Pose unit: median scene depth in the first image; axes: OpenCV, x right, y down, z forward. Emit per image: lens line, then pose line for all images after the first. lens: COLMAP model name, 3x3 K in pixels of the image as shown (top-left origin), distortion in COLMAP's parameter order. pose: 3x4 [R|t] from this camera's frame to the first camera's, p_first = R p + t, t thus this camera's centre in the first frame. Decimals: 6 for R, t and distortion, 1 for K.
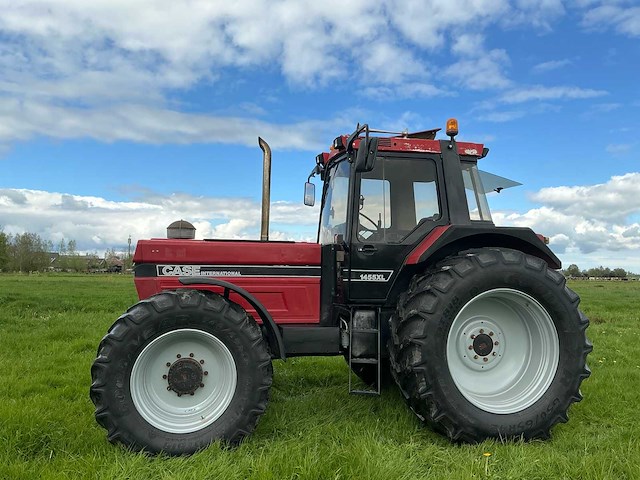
lens RADIAL K [[537.3, 0, 316.3], [0, 537.3, 239.4], [0, 0, 1]] dist [0.133568, -0.270395]
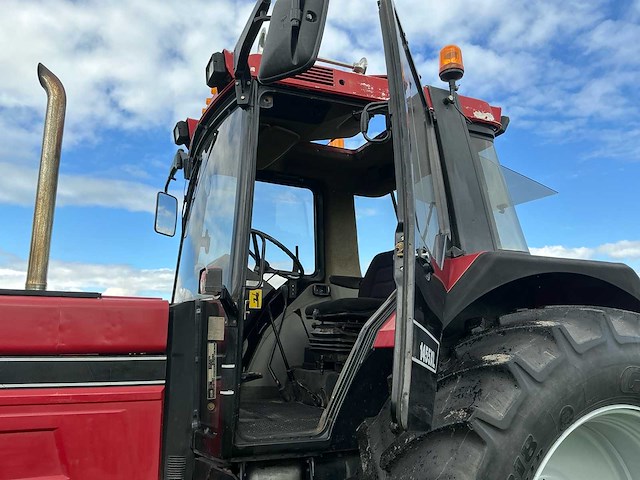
lens RADIAL K [[537.3, 0, 316.3], [0, 537.3, 239.4], [0, 0, 1]] dist [0.133568, -0.270395]
pose [[0.978980, 0.024598, 0.202466, 0.032981], [0.001672, 0.991699, -0.128569, 0.016048], [-0.203947, 0.126205, 0.970813, 0.553079]]
